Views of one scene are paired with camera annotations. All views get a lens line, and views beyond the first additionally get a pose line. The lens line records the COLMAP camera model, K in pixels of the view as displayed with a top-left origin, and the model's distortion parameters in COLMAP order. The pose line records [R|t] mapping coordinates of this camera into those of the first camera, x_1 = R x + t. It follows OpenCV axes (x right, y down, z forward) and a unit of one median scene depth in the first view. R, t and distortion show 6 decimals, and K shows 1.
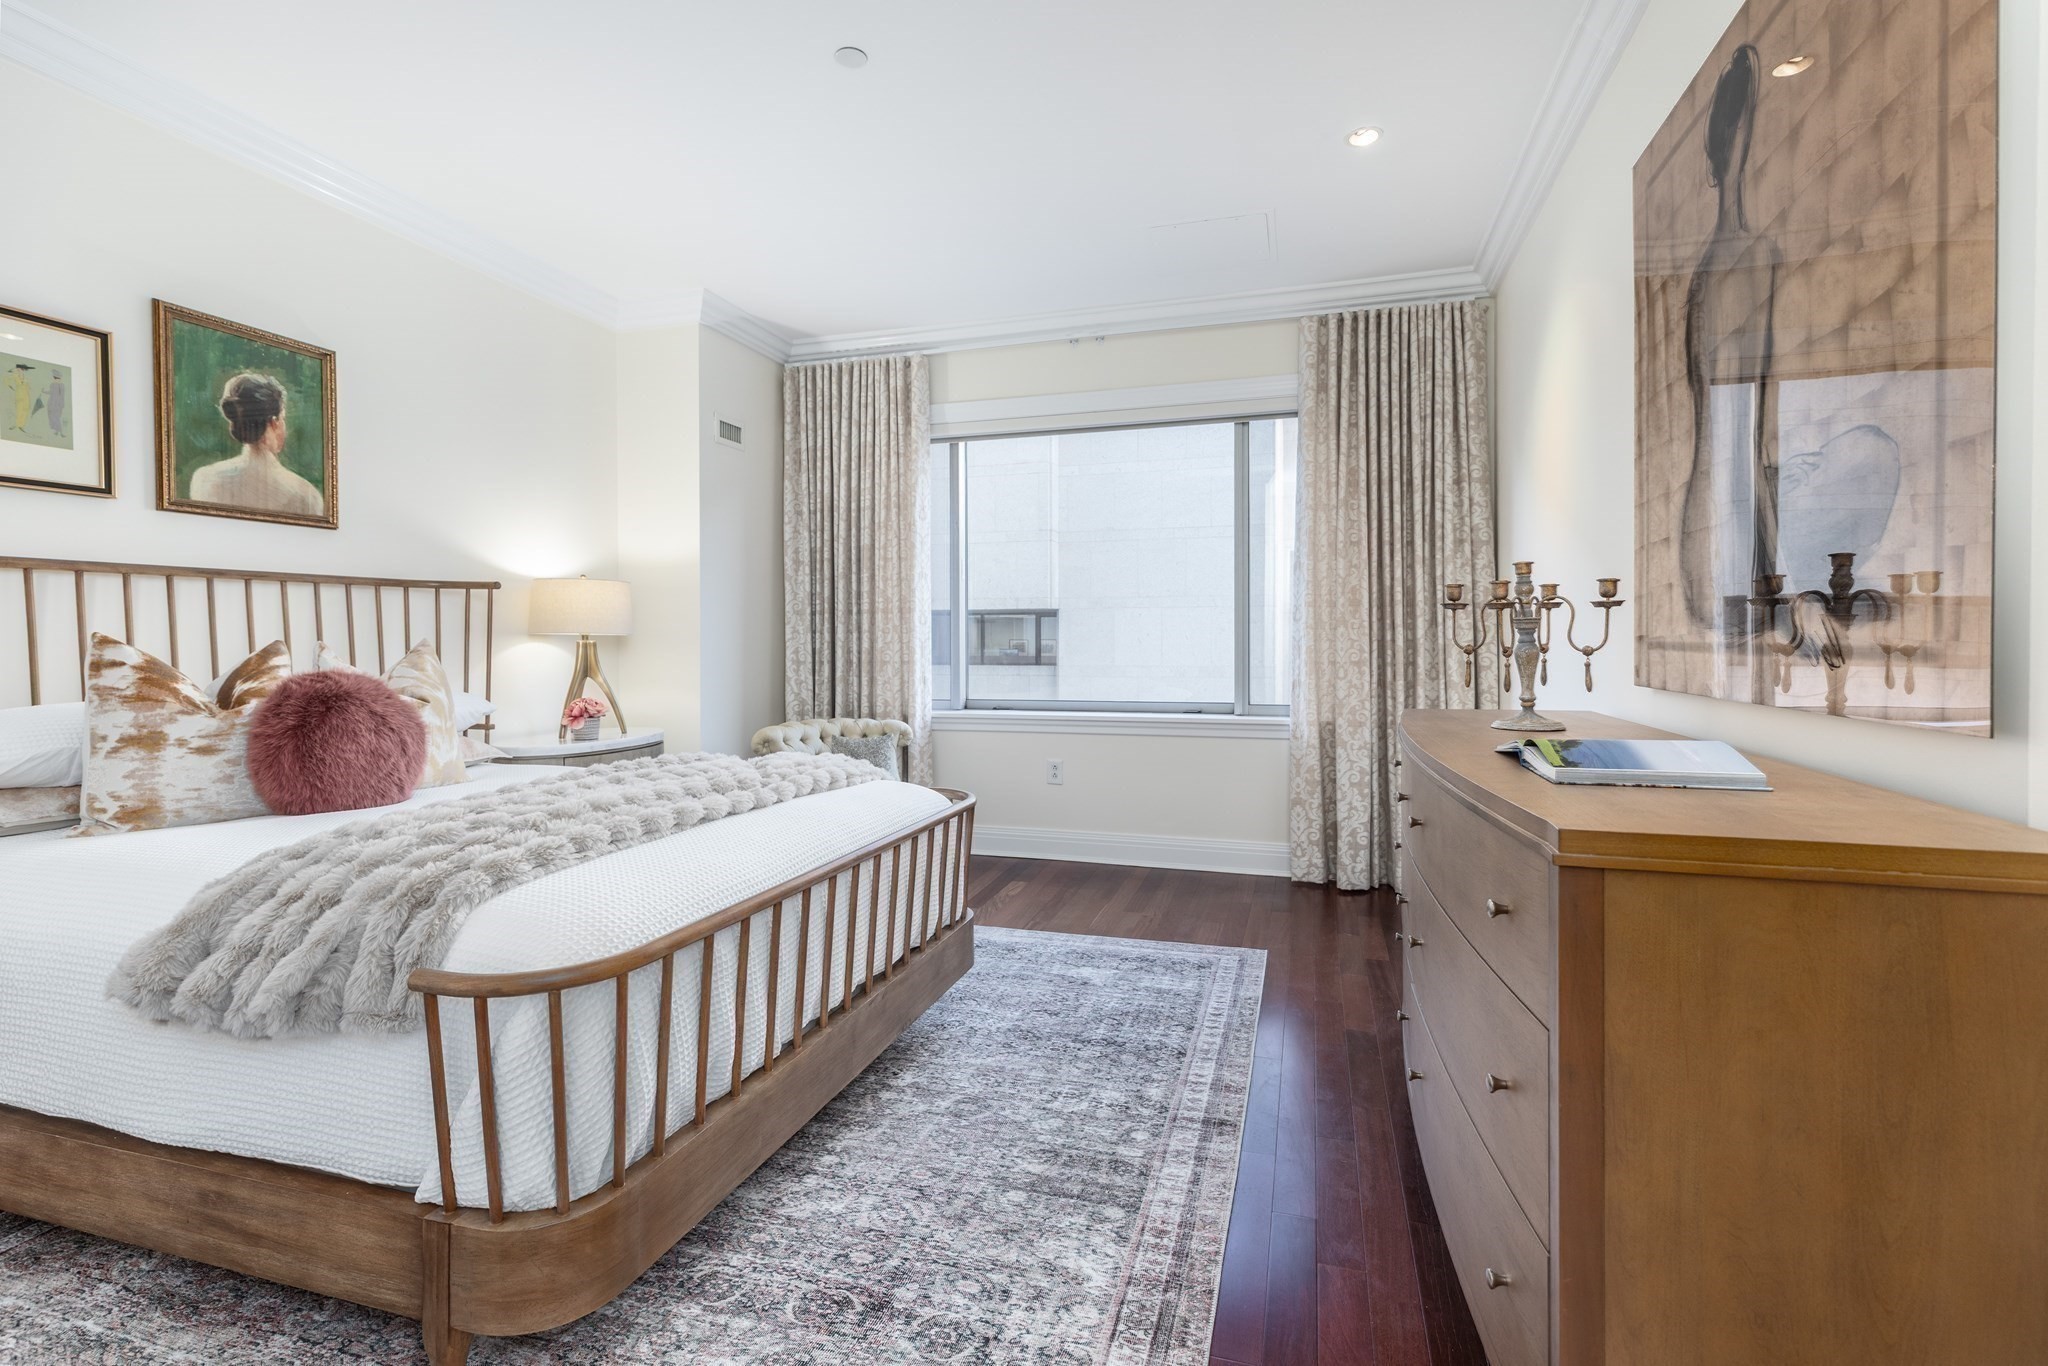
lens RADIAL K [[942.4, 0, 999.8], [0, 942.4, 646.2], [0, 0, 1]] dist [0.001830, 0.000456]
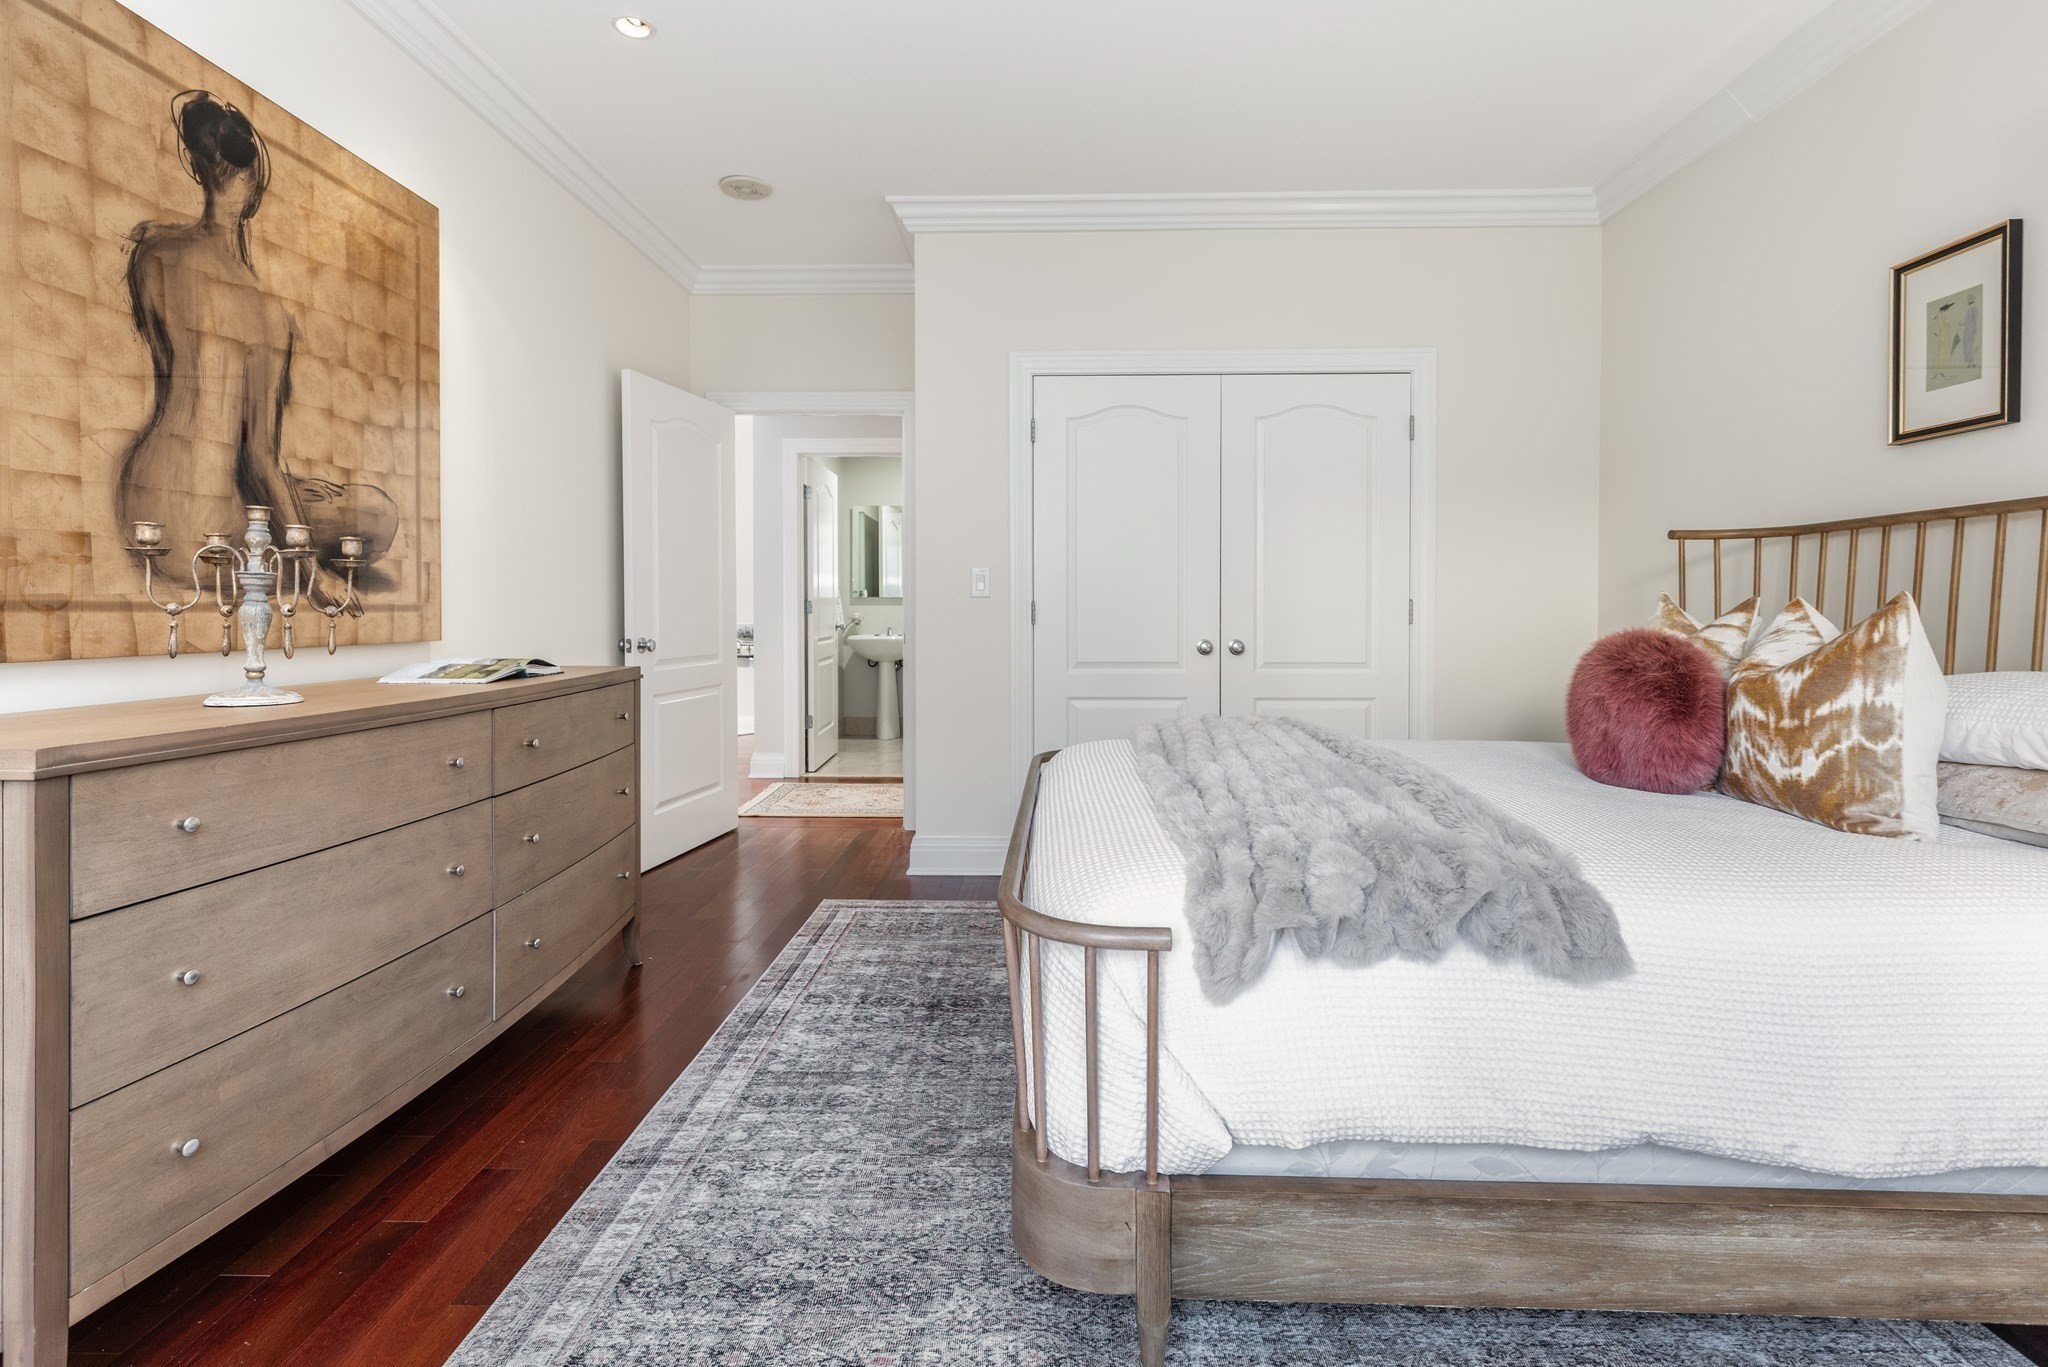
lens RADIAL K [[942.4, 0, 1022.4], [0, 942.4, 629.7], [0, 0, 1]] dist [0.001830, 0.000456]
pose [[-0.956319, 0.007150, -0.292237, 0.149516], [0.000622, 0.999748, 0.022422, 0.005408], [0.292324, 0.021261, -0.956083, 1.969321]]
